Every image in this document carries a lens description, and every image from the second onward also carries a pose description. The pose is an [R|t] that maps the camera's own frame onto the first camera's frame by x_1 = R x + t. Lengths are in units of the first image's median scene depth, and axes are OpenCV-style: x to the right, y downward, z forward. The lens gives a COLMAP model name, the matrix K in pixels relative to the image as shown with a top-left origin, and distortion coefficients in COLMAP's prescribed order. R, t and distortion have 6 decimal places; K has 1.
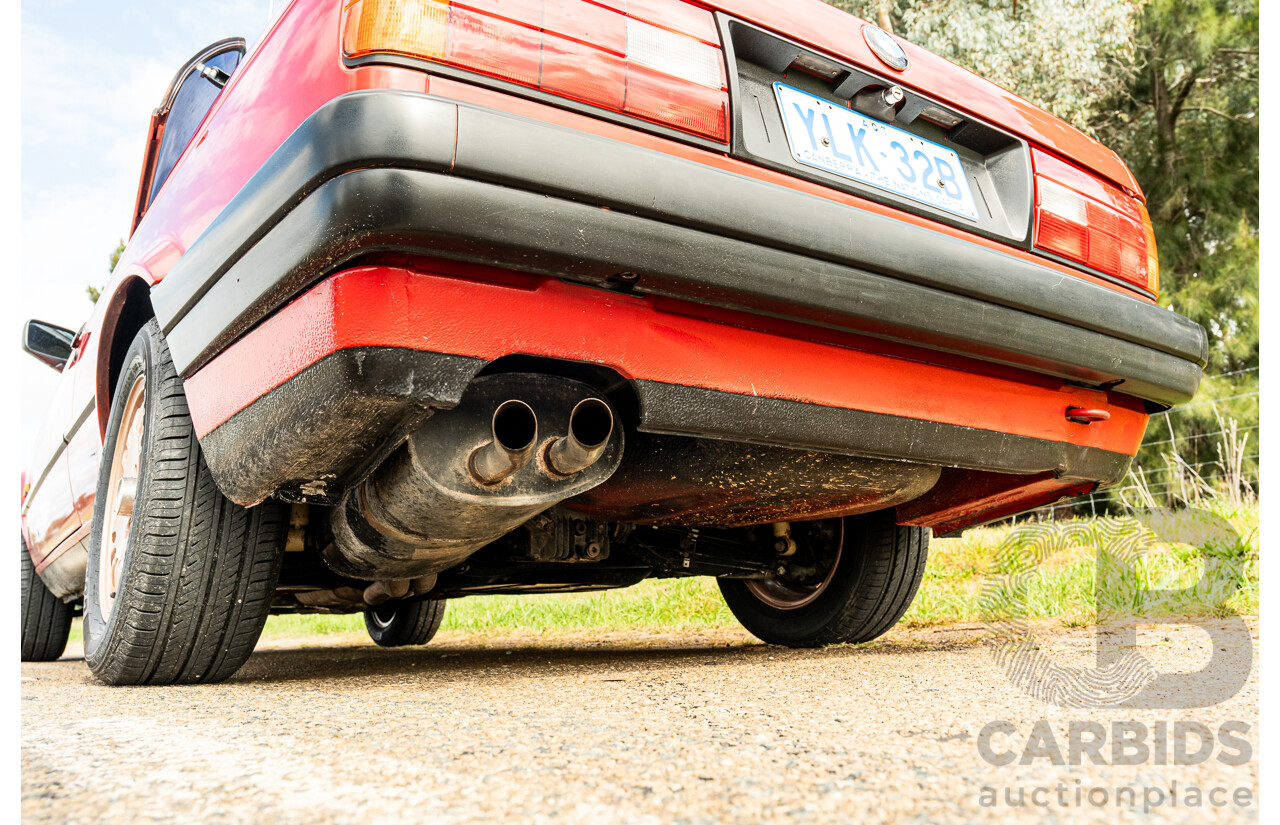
lens RADIAL K [[970.3, 0, 593.1], [0, 970.3, 414.1], [0, 0, 1]] dist [-0.036792, -0.000334]
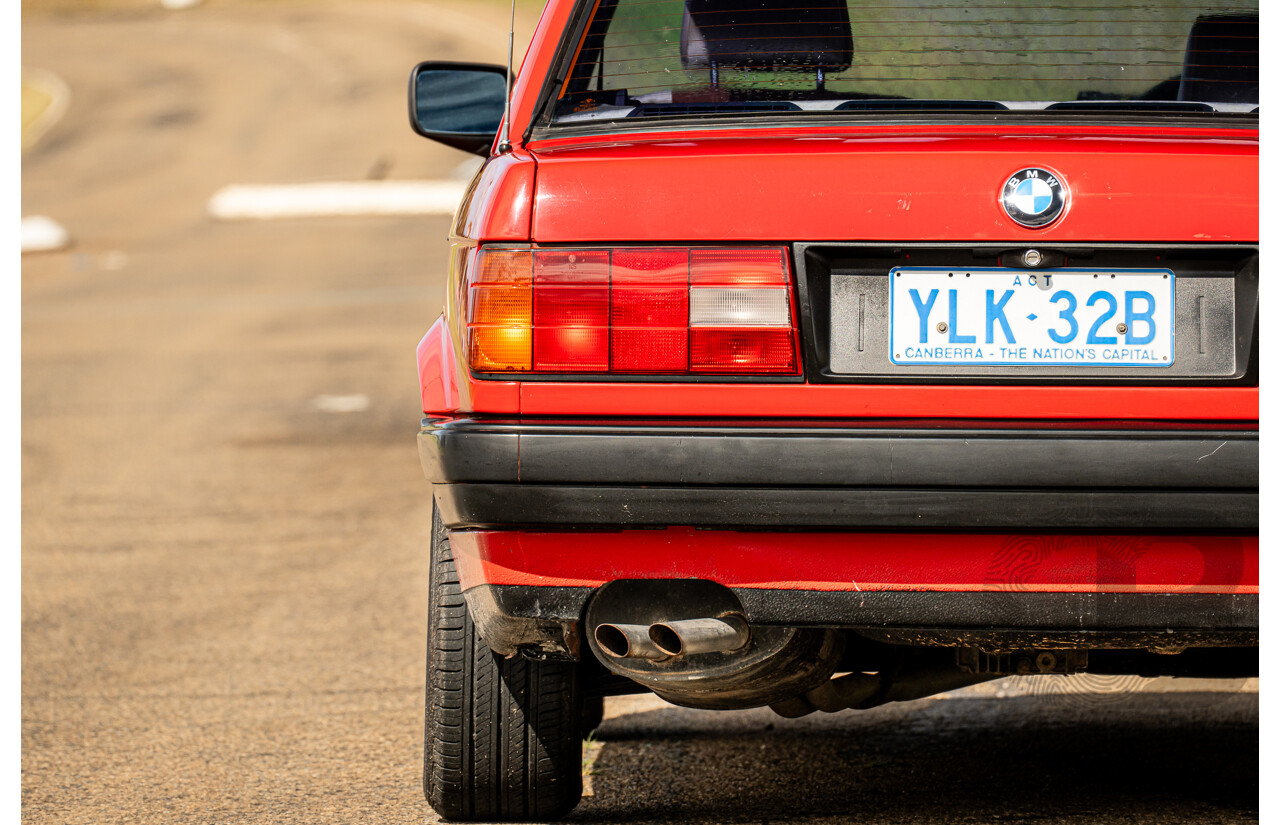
lens RADIAL K [[6996.6, 0, 640.5], [0, 6996.6, 288.6], [0, 0, 1]] dist [0.221343, -8.210137]
pose [[0.838442, 0.010349, -0.544892, 4.185012], [0.099394, 0.980148, 0.171556, -1.701800], [0.535850, -0.197999, 0.820769, -5.440639]]
